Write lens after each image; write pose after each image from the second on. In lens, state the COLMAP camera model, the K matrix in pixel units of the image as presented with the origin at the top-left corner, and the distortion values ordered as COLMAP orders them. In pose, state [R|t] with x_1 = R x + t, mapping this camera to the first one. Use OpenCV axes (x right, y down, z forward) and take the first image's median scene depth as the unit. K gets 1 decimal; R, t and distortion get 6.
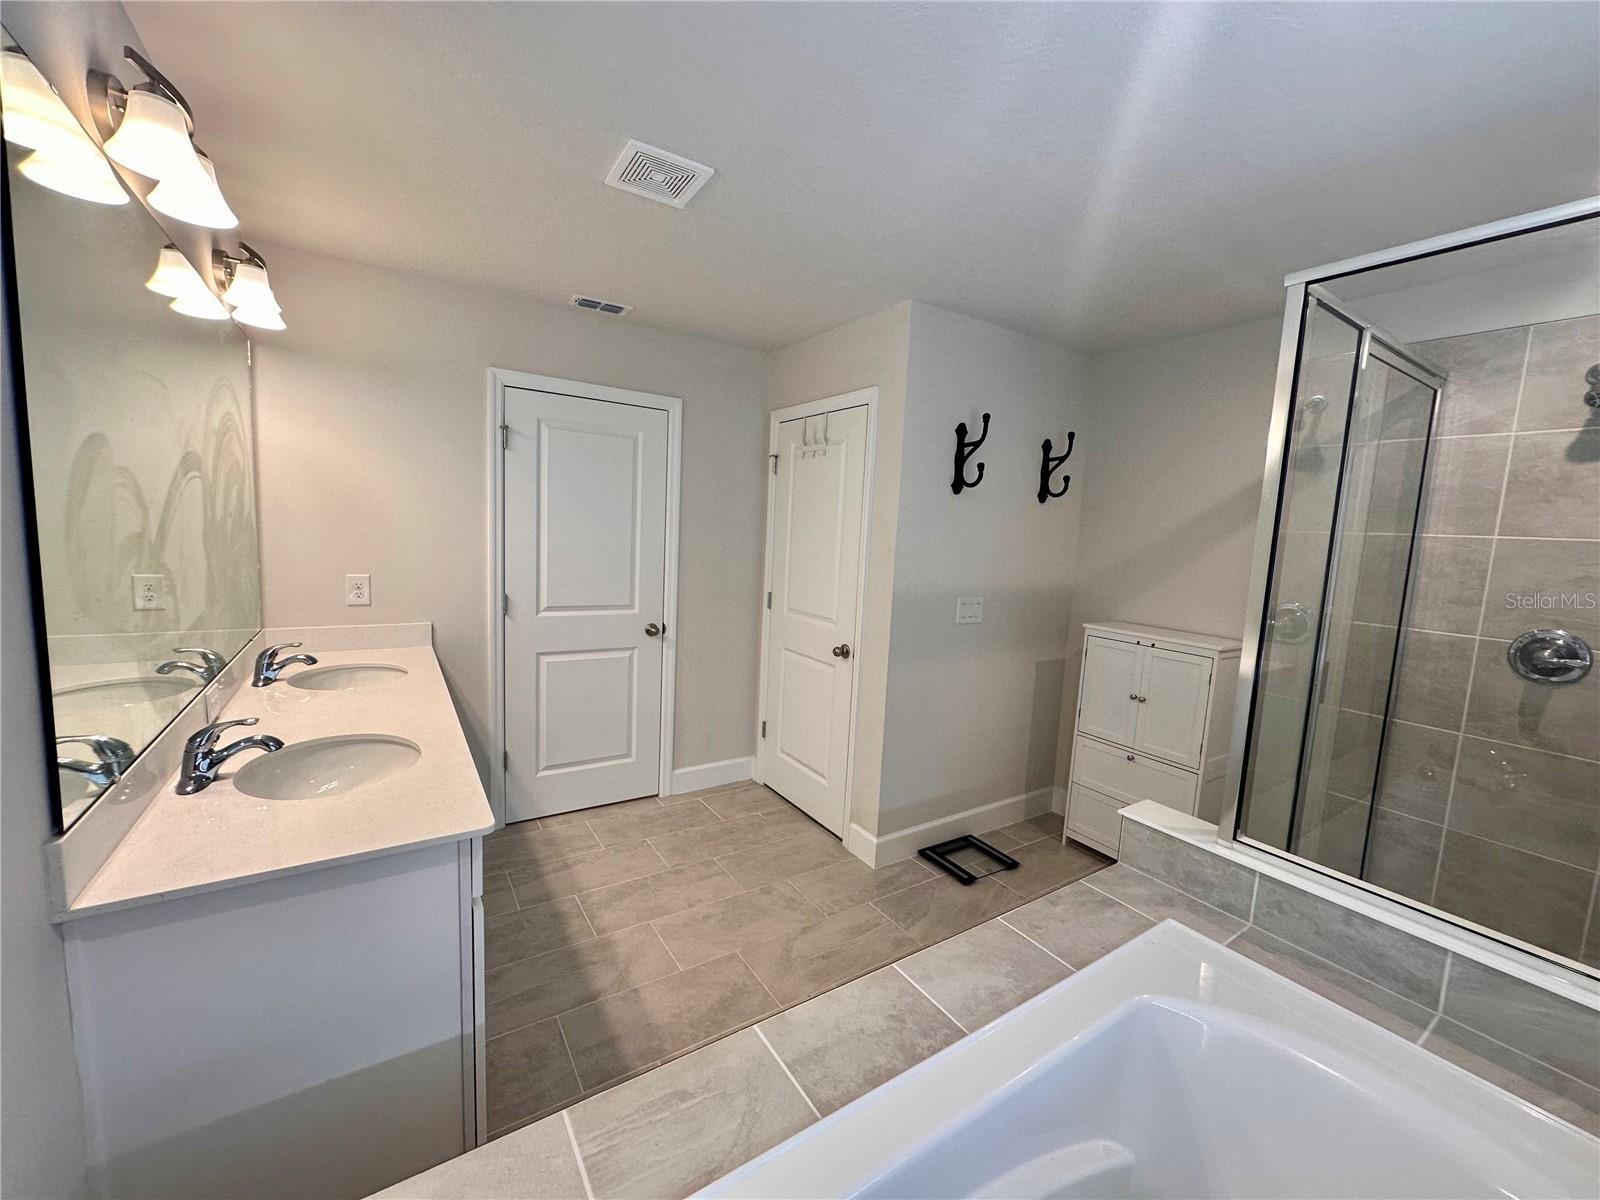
lens RADIAL K [[635.7, 0, 797.1], [0, 635.7, 600.4], [0, 0, 1]] dist [-0.003947, 0.000192]
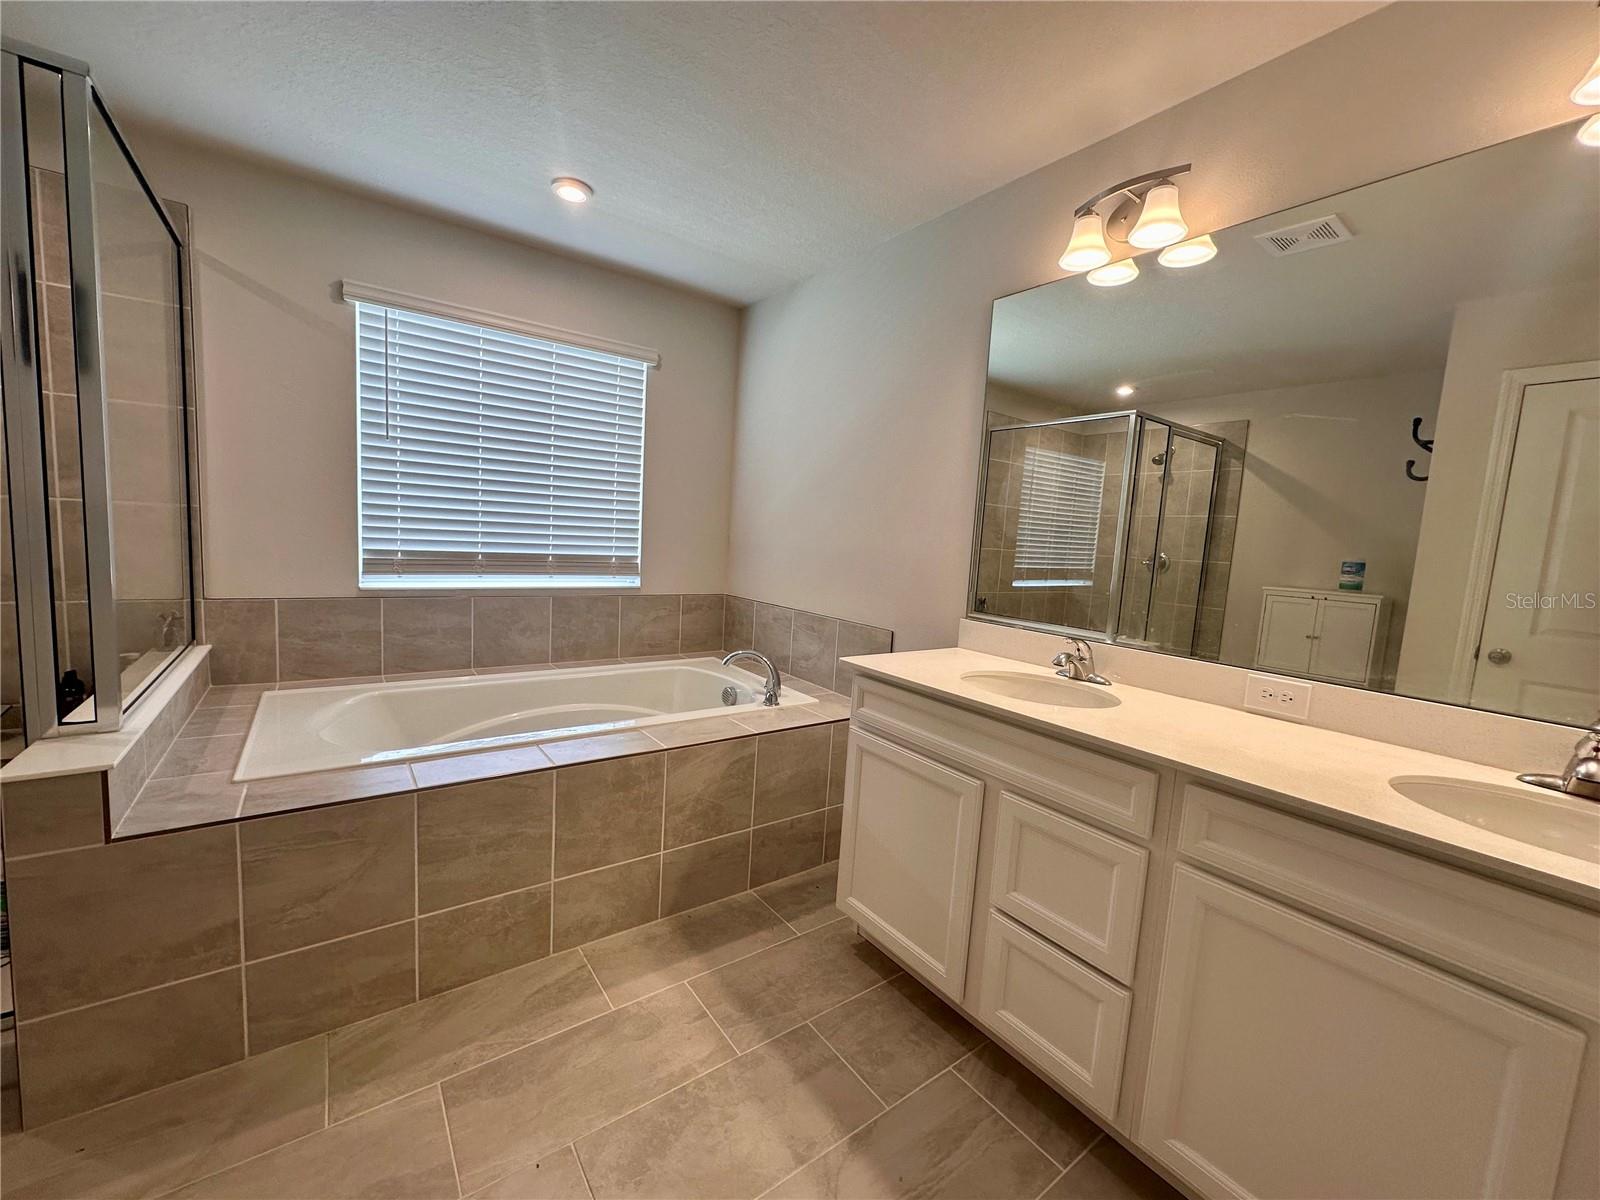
lens RADIAL K [[635.7, 0, 798.8], [0, 635.7, 598.9], [0, 0, 1]] dist [-0.003947, 0.000192]
pose [[-0.993138, -0.098878, -0.062450, -0.158903], [-0.110052, 0.970828, 0.213029, -0.066483], [0.039564, 0.218440, -0.975048, 1.498106]]
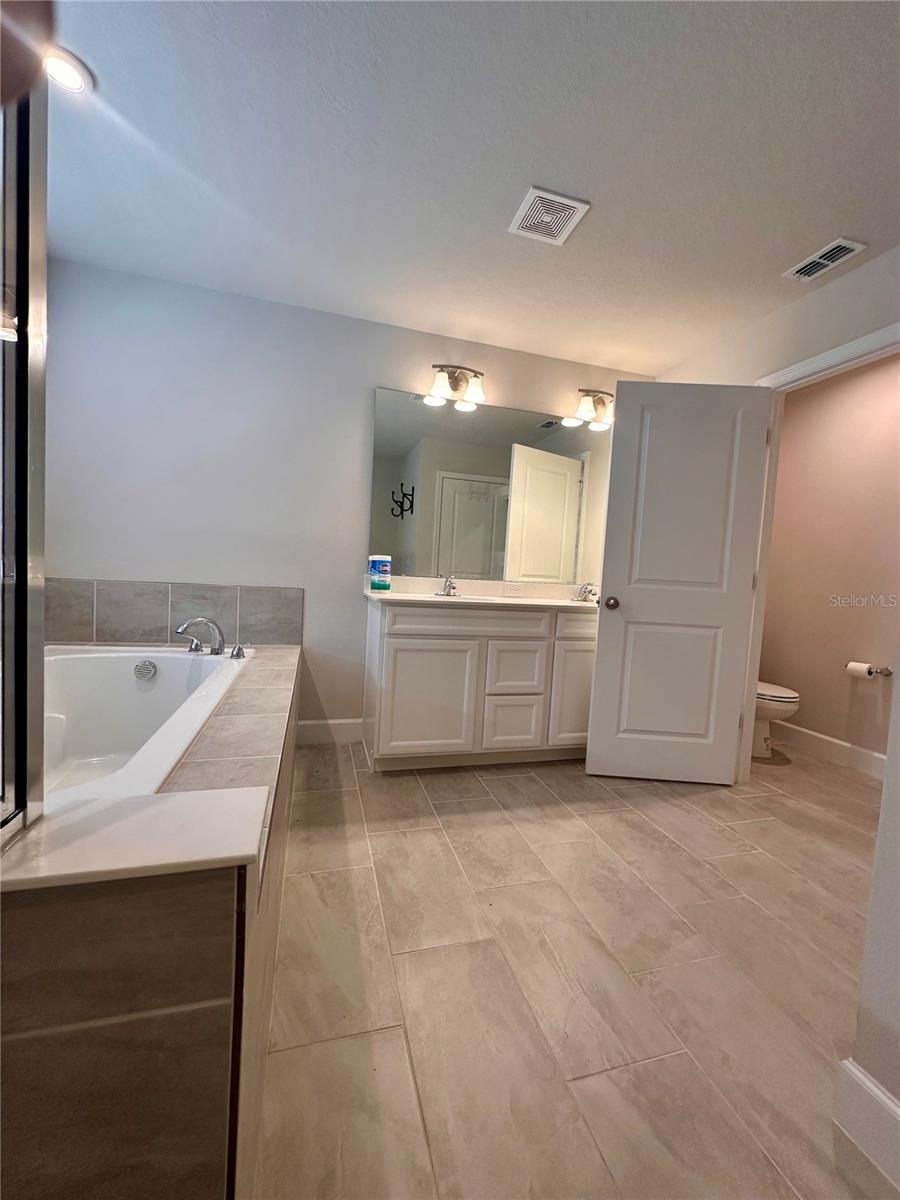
lens RADIAL K [[476.8, 0, 451.2], [0, 476.8, 599.4], [0, 0, 1]] dist [-0.003947, 0.000192]
pose [[-0.293712, -0.010064, -0.955841, 0.728895], [-0.178426, 0.982948, 0.044477, 0.136597], [0.939094, 0.183610, -0.290499, 1.087651]]
